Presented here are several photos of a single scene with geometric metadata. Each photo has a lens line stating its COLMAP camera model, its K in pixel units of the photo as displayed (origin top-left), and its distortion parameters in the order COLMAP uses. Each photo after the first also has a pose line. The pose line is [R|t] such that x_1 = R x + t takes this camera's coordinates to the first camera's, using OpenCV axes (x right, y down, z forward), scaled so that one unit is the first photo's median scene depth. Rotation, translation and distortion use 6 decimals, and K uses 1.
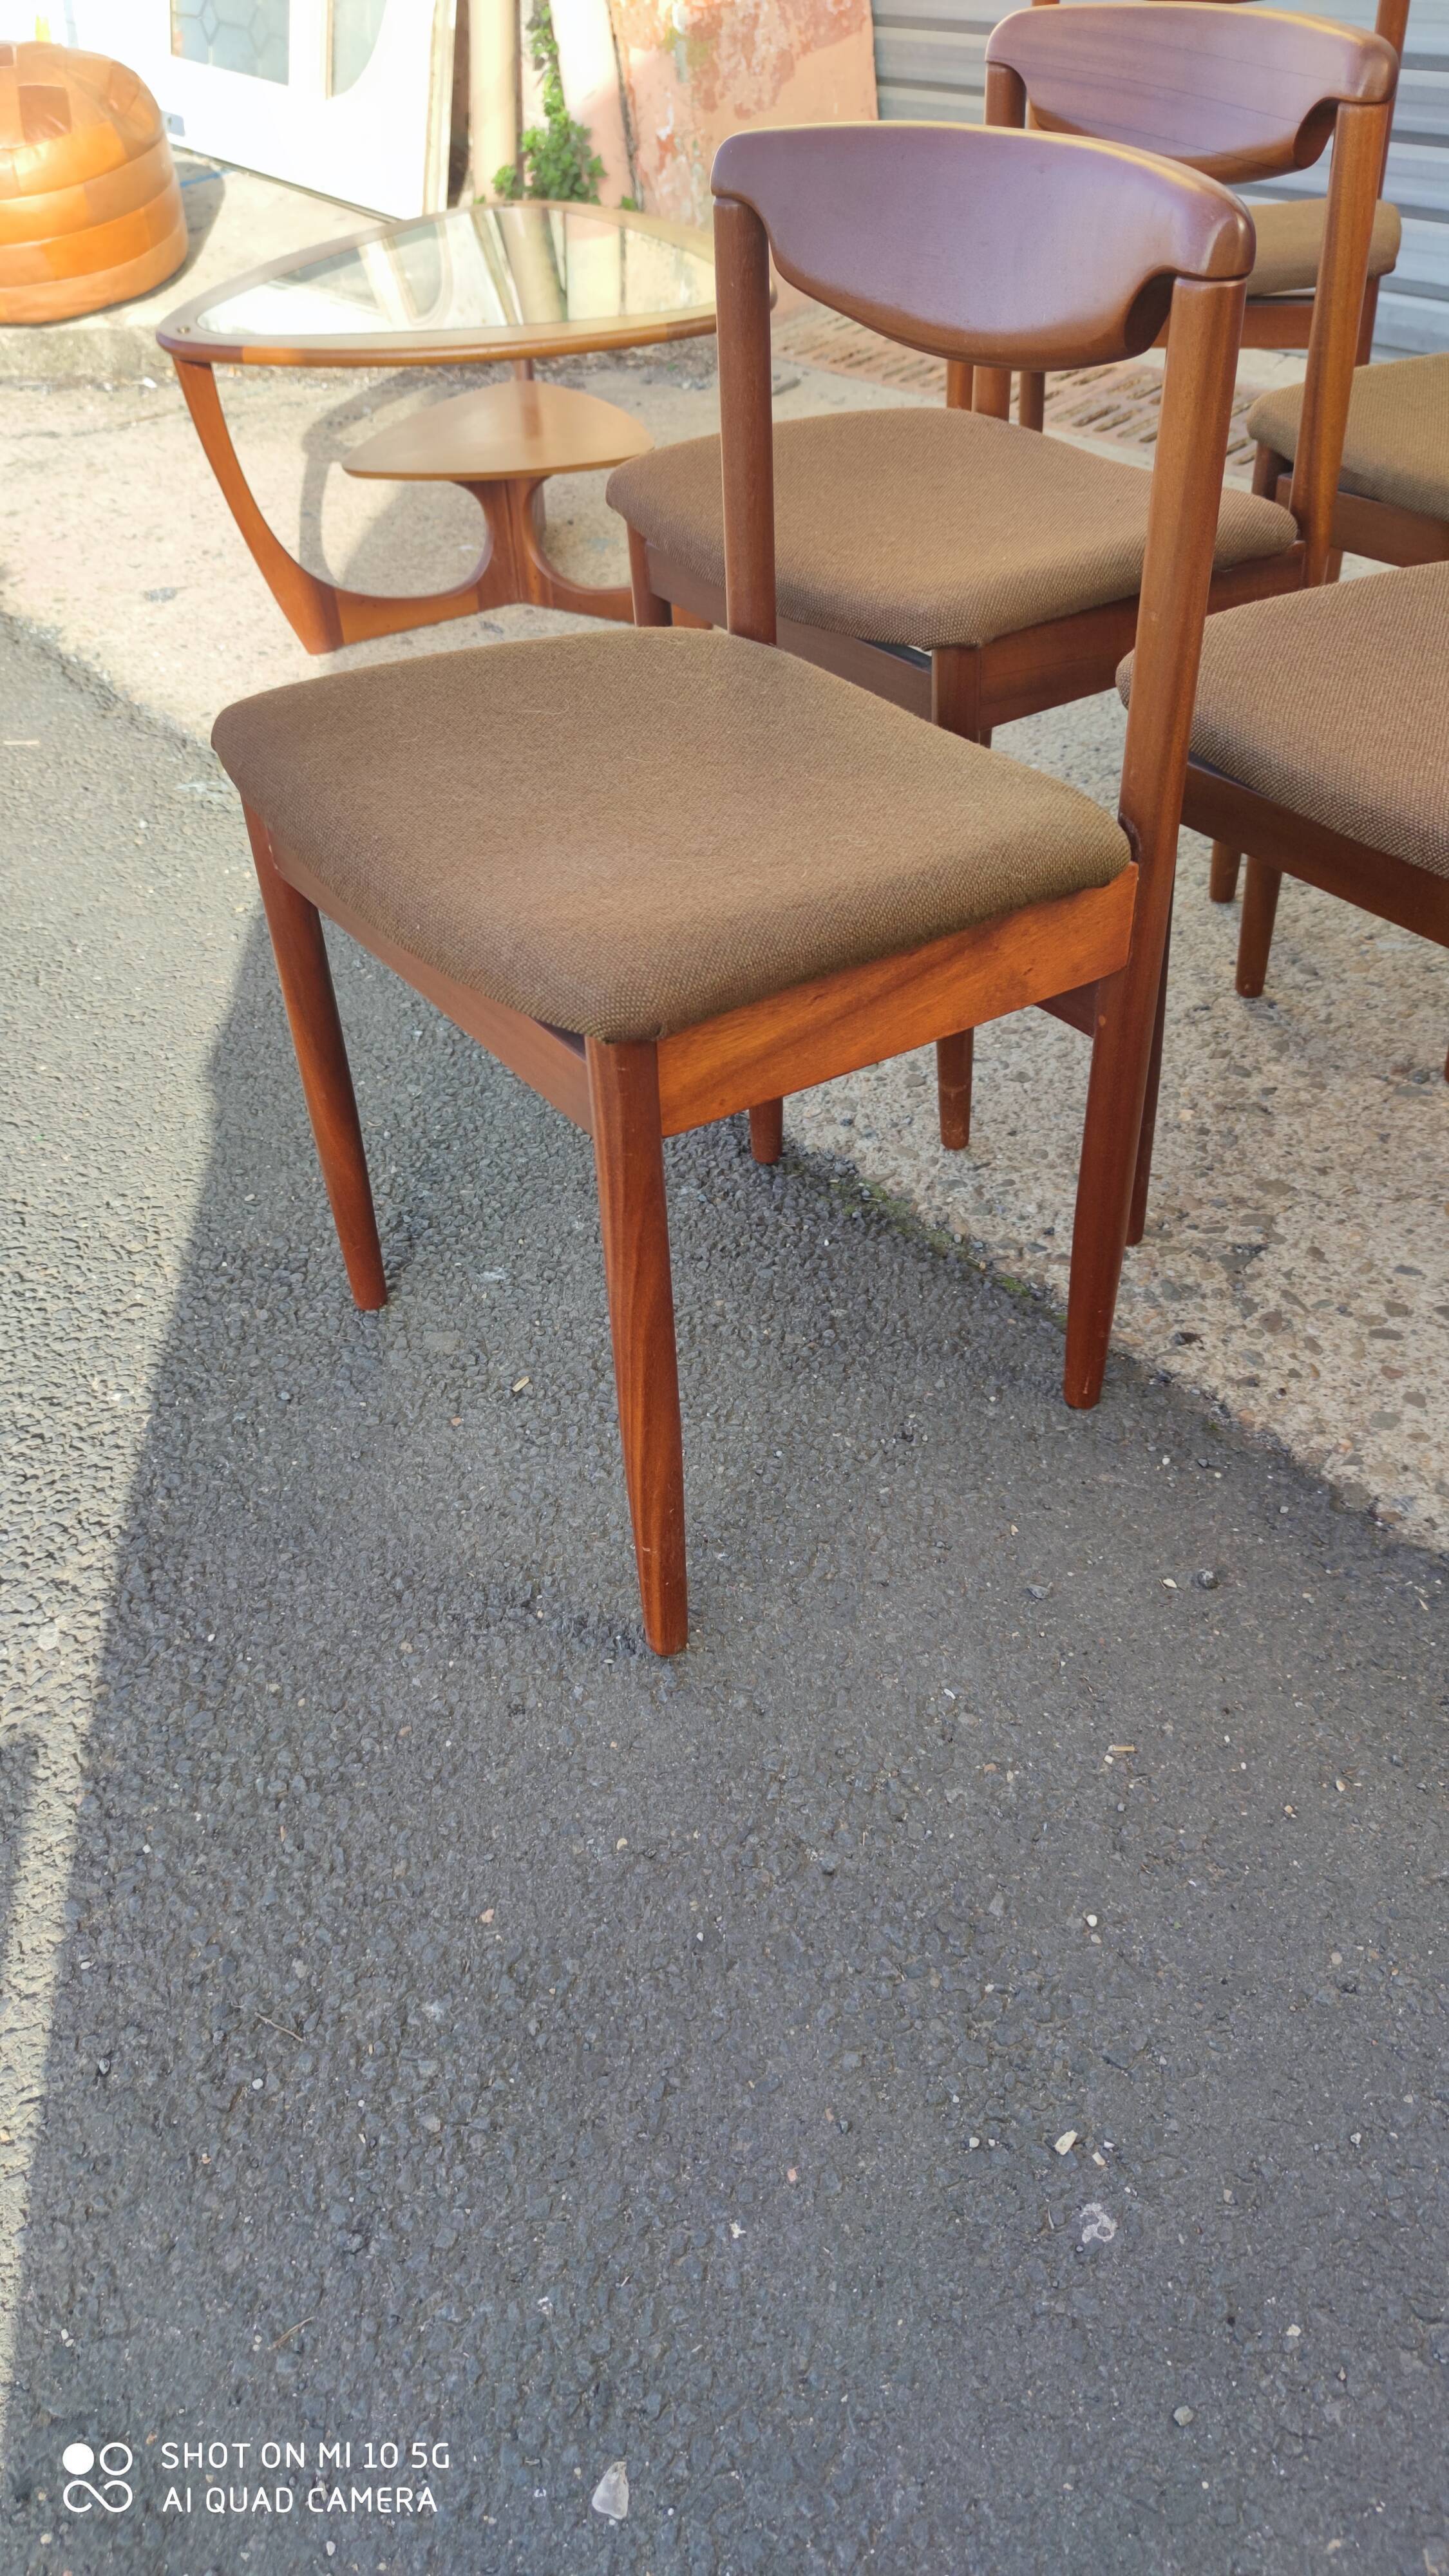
lens RADIAL K [[1905.5, 0, 681.7], [0, 1905.5, 1305.6], [0, 0, 1]] dist [0.054364, -0.060653]
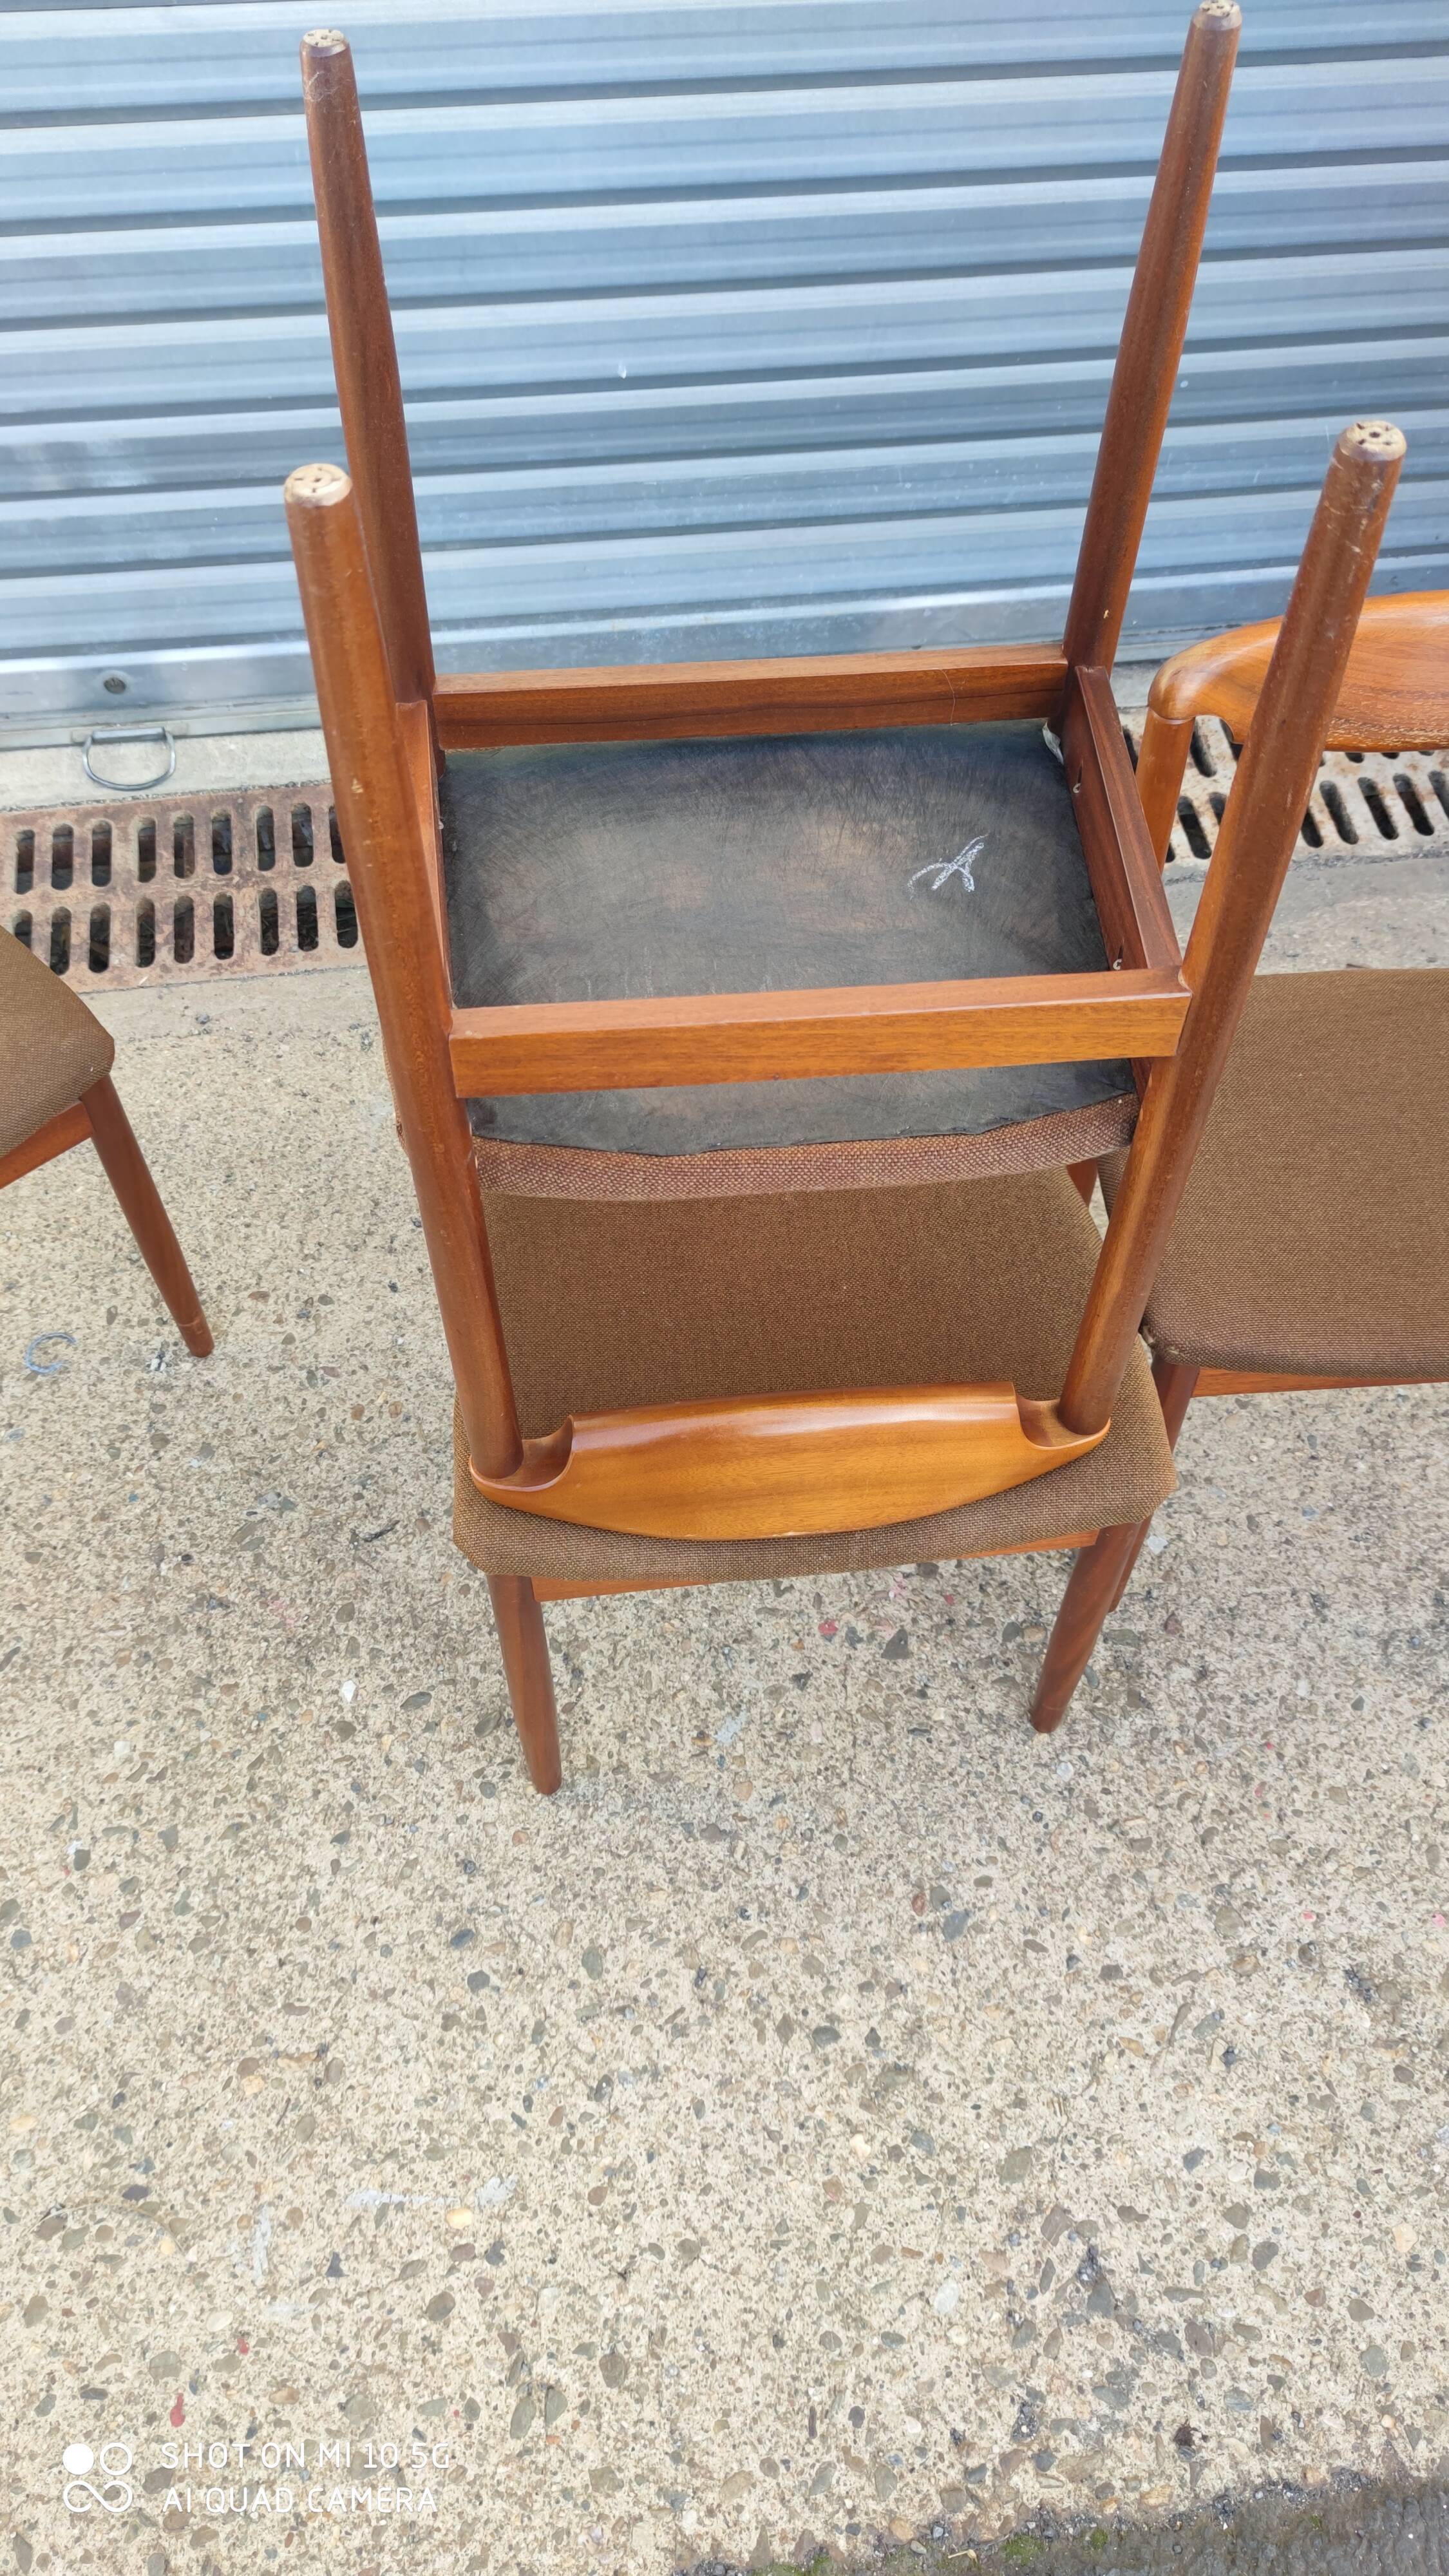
lens RADIAL K [[1905.5, 0, 730.8], [0, 1905.5, 1265.3], [0, 0, 1]] dist [0.054364, -0.060653]
pose [[0.488850, -0.663520, 0.566363, -0.007389], [0.524798, 0.742287, 0.416650, -0.894752], [-0.696859, 0.093547, 0.711081, 0.381044]]
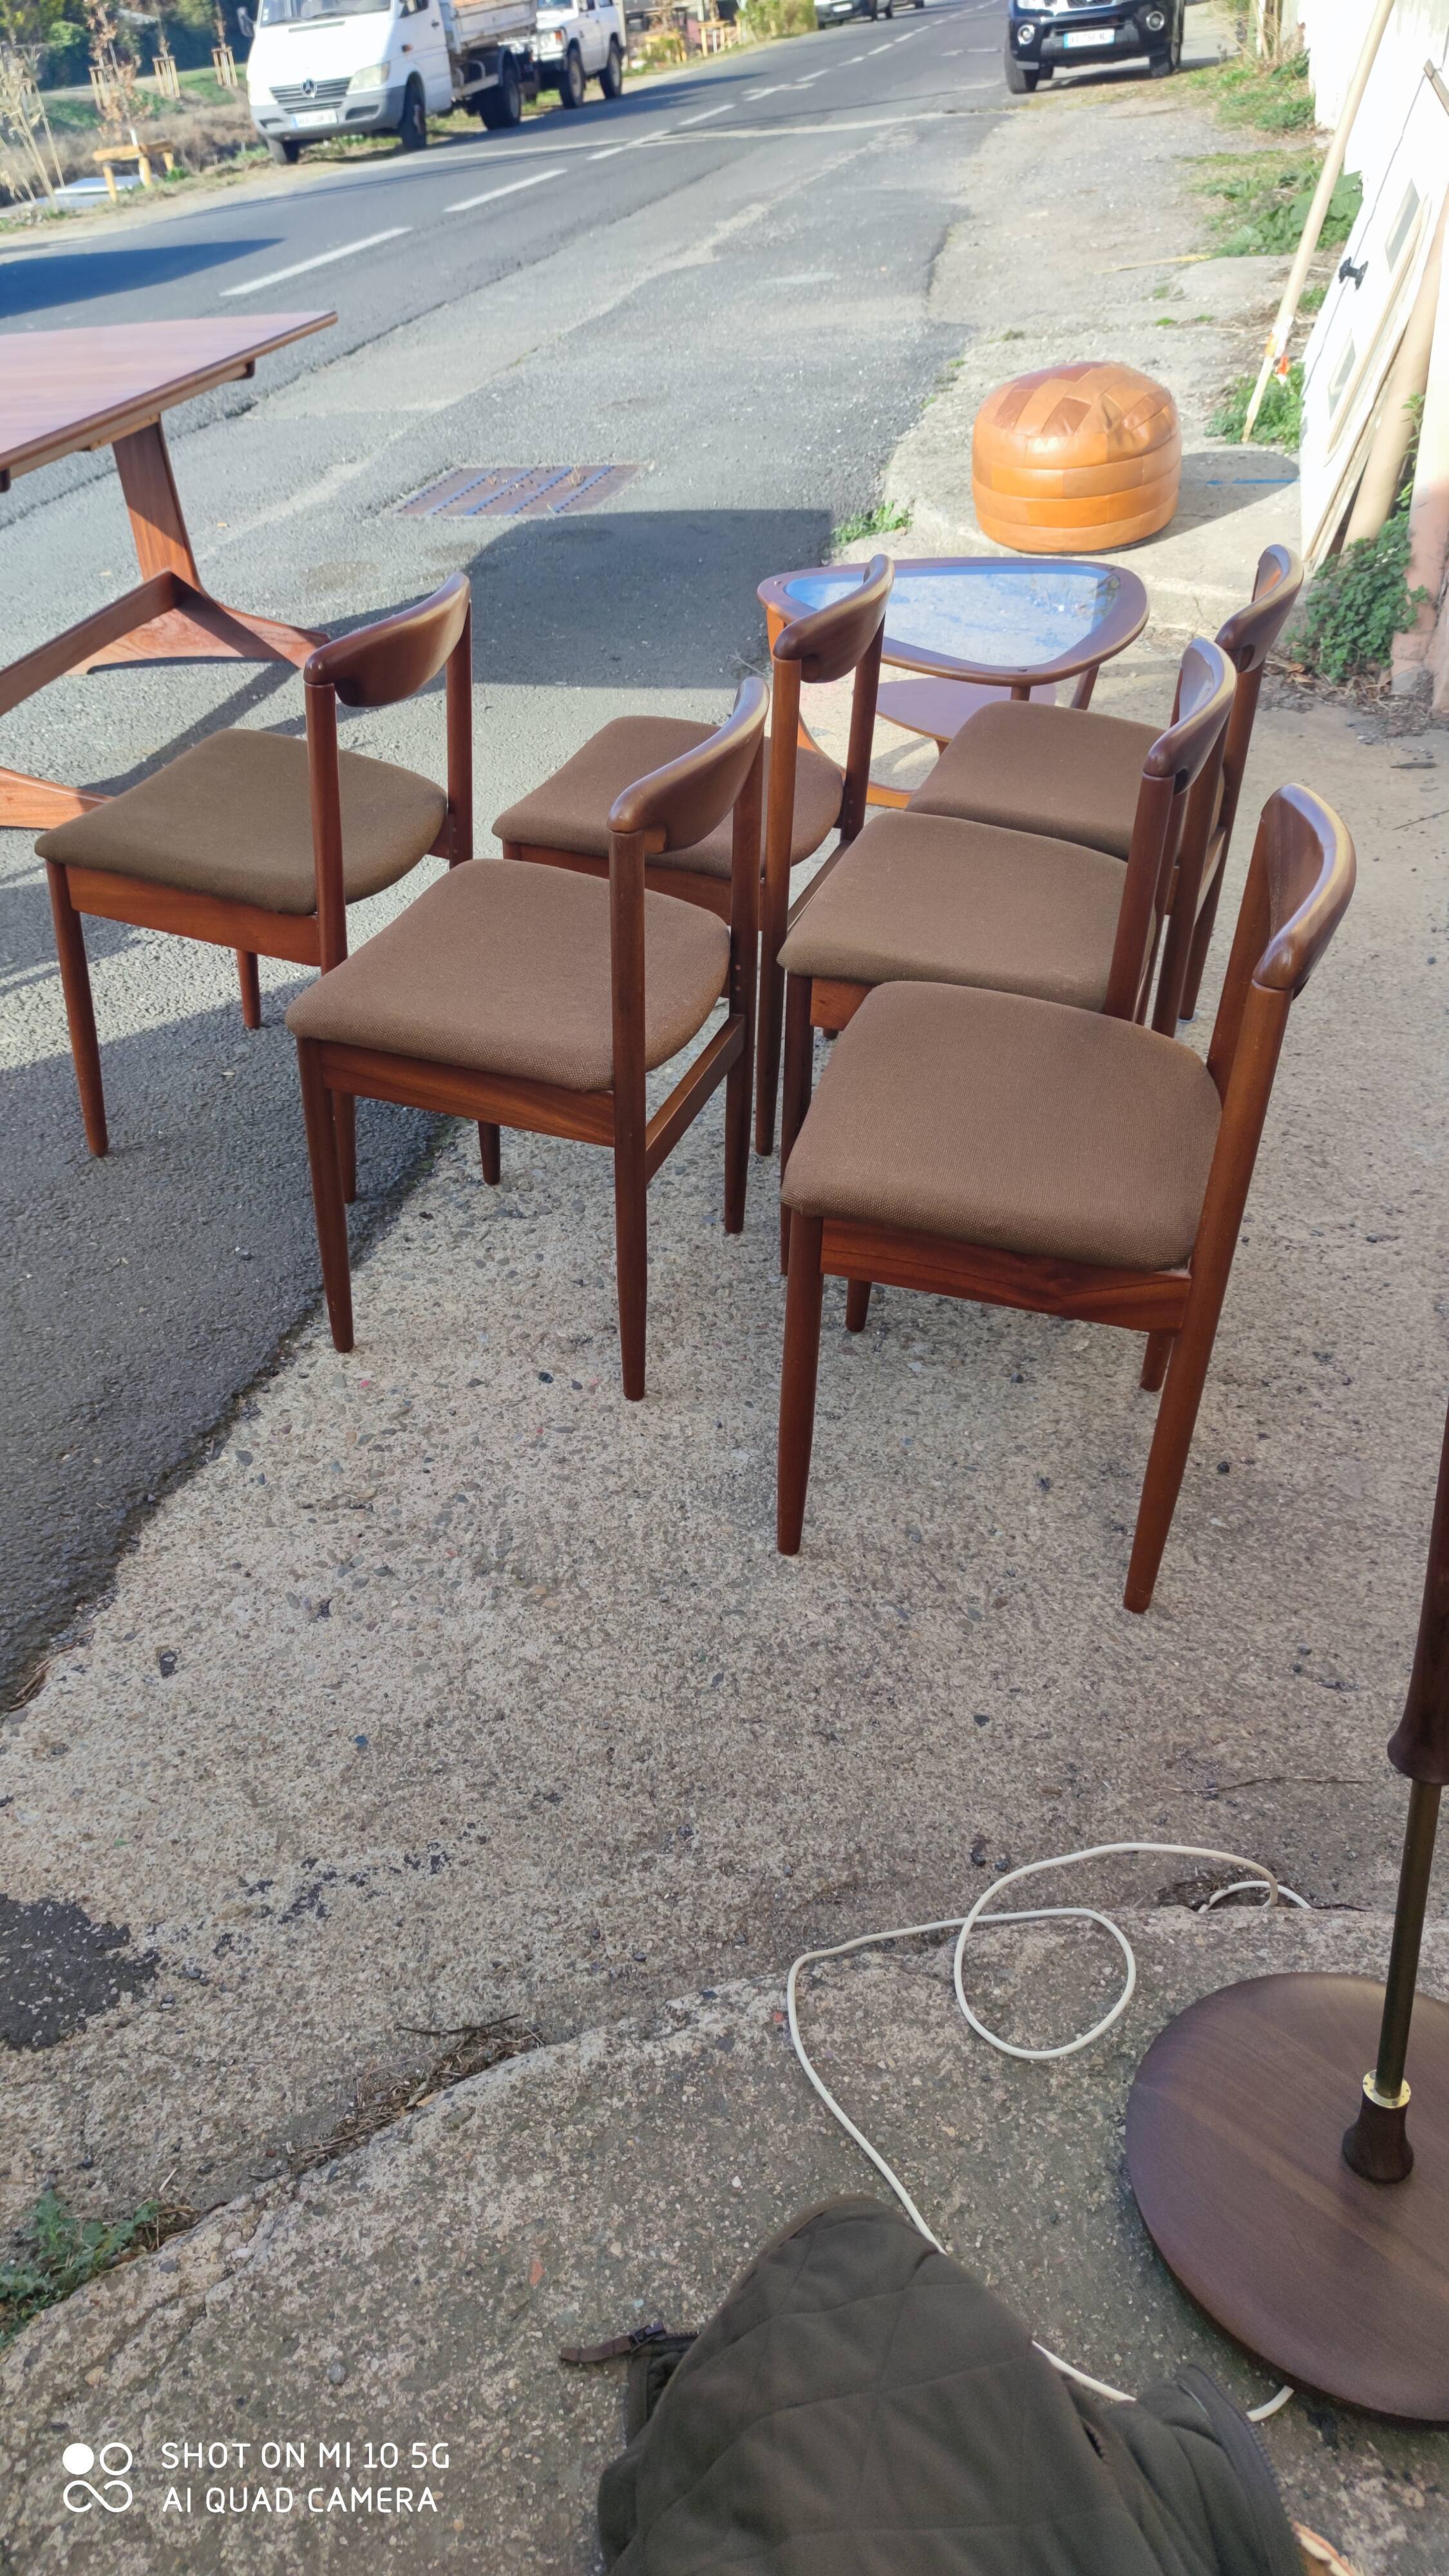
lens RADIAL K [[1905.5, 0, 650.8], [0, 1905.5, 1273.6], [0, 0, 1]] dist [0.054364, -0.060653]
pose [[0.616105, 0.503179, -0.605992, 1.448134], [-0.538891, 0.830386, 0.141618, -0.295822], [0.574466, 0.239312, 0.782763, -0.291833]]
